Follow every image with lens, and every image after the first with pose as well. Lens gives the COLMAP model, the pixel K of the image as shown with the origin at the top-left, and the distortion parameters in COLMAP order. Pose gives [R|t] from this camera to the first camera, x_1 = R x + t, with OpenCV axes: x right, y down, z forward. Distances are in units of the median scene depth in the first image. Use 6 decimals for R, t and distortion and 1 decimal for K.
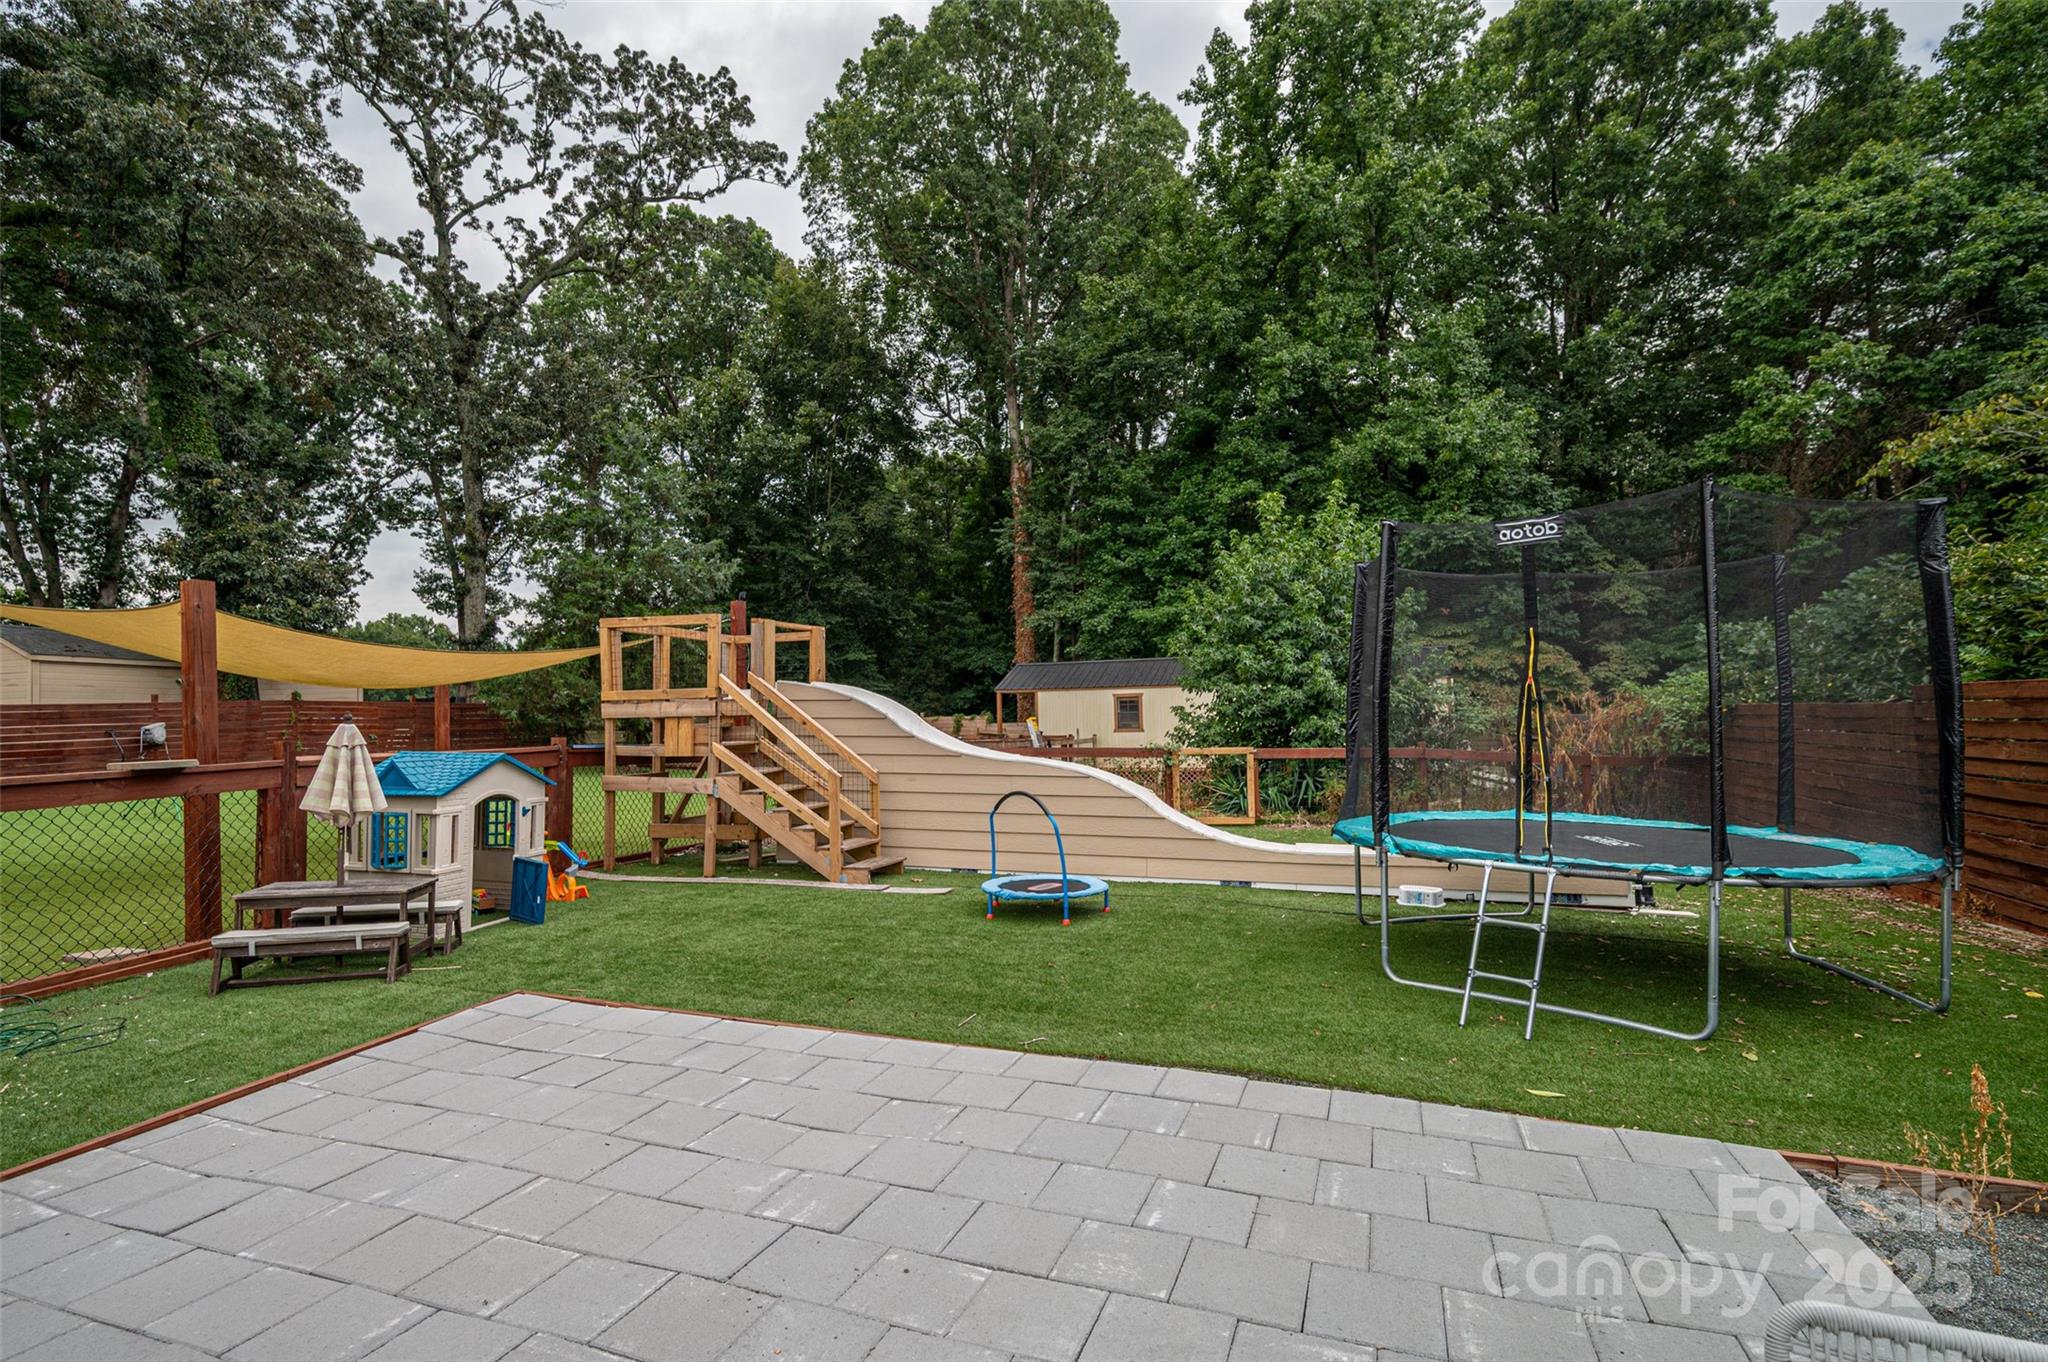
lens RADIAL K [[1045.4, 0, 1111.1], [0, 1045.4, 692.7], [0, 0, 1]] dist [-0.002682, 0.000381]
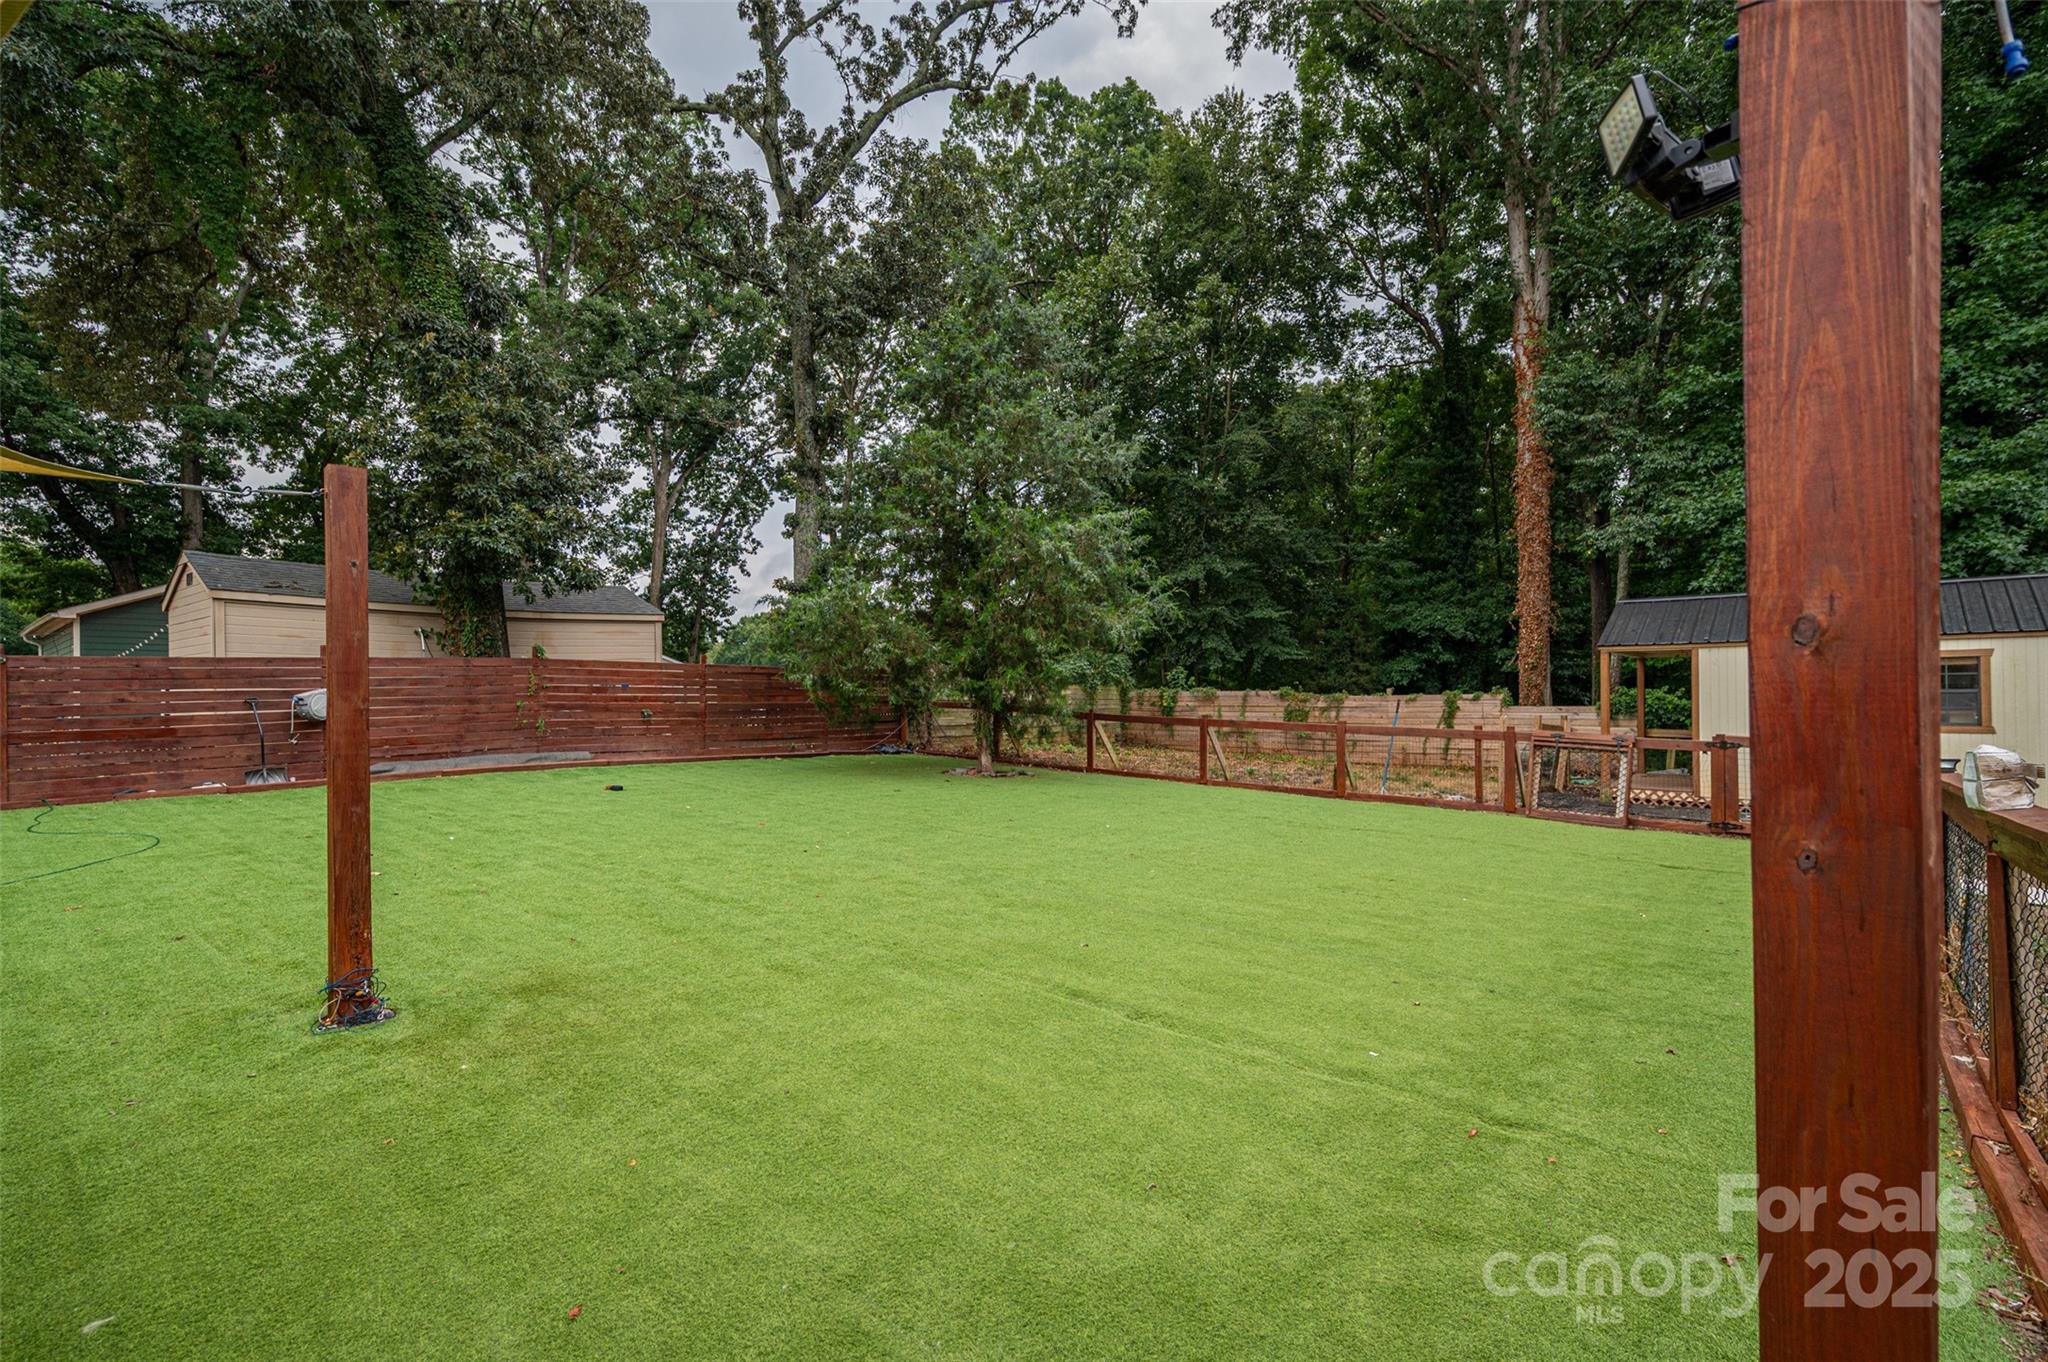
lens RADIAL K [[931.5, 0, 1024.0], [0, 931.5, 681.0], [0, 0, 1]] dist [-0.002030, -0.000169]
pose [[0.915509, 0.007533, -0.402227, -0.183651], [-0.003402, 0.999934, 0.010983, 0.010843], [0.402283, -0.008686, 0.915474, 0.432014]]
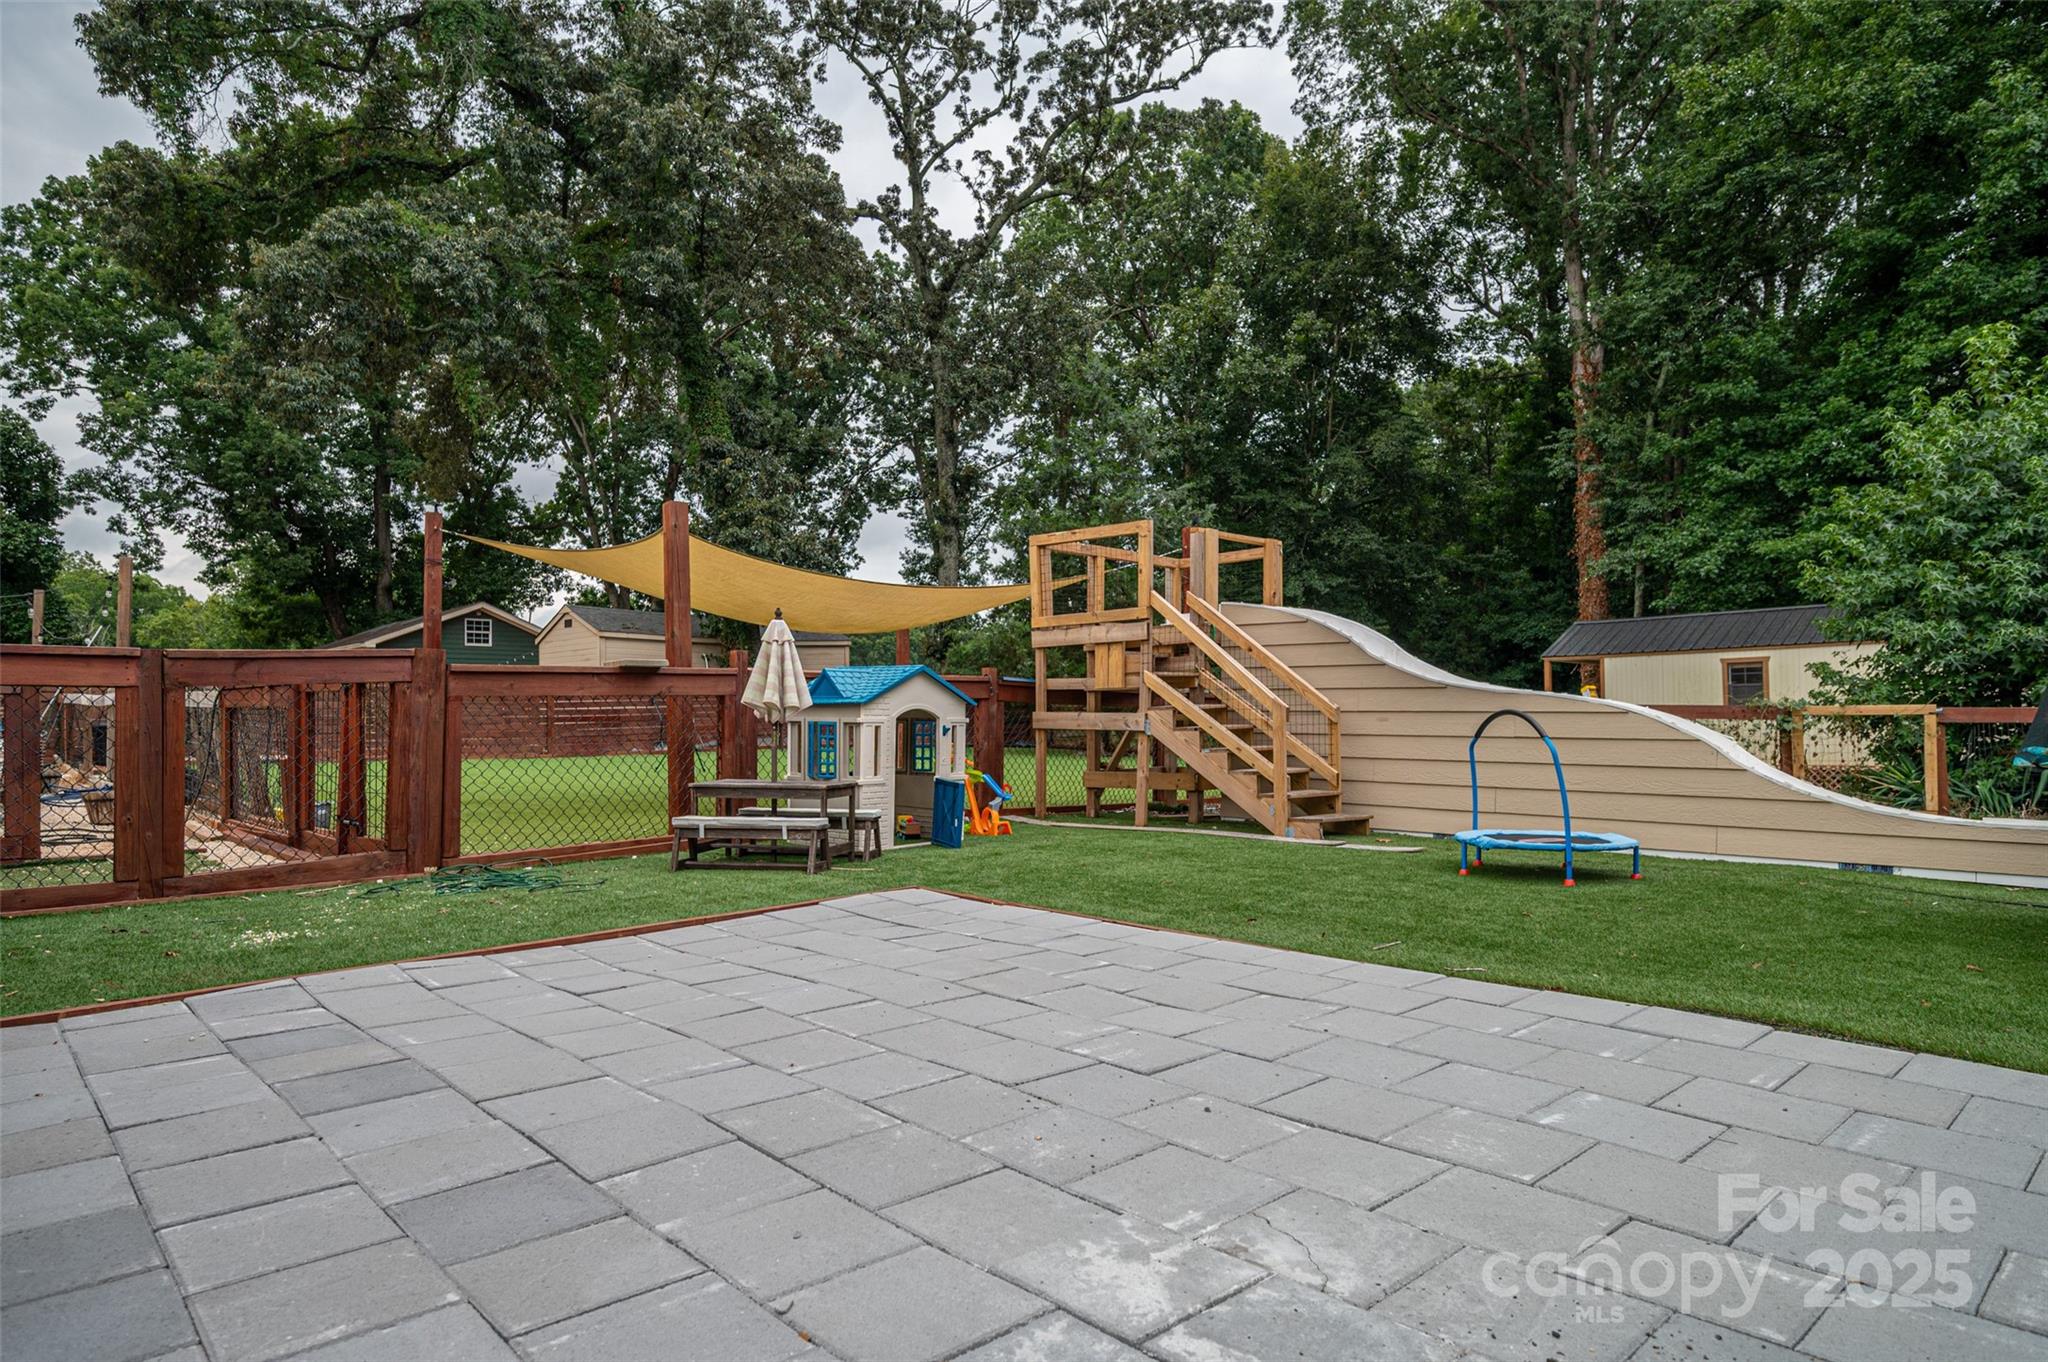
lens RADIAL K [[1310.3, 0, 1018.9], [0, 1310.3, 717.9], [0, 0, 1]] dist [0.000905, -0.002542]
pose [[0.873779, 0.003766, -0.486309, 0.017097], [0.005182, 0.999841, 0.017052, 0.022392], [0.486296, -0.017419, 0.873620, 0.003405]]
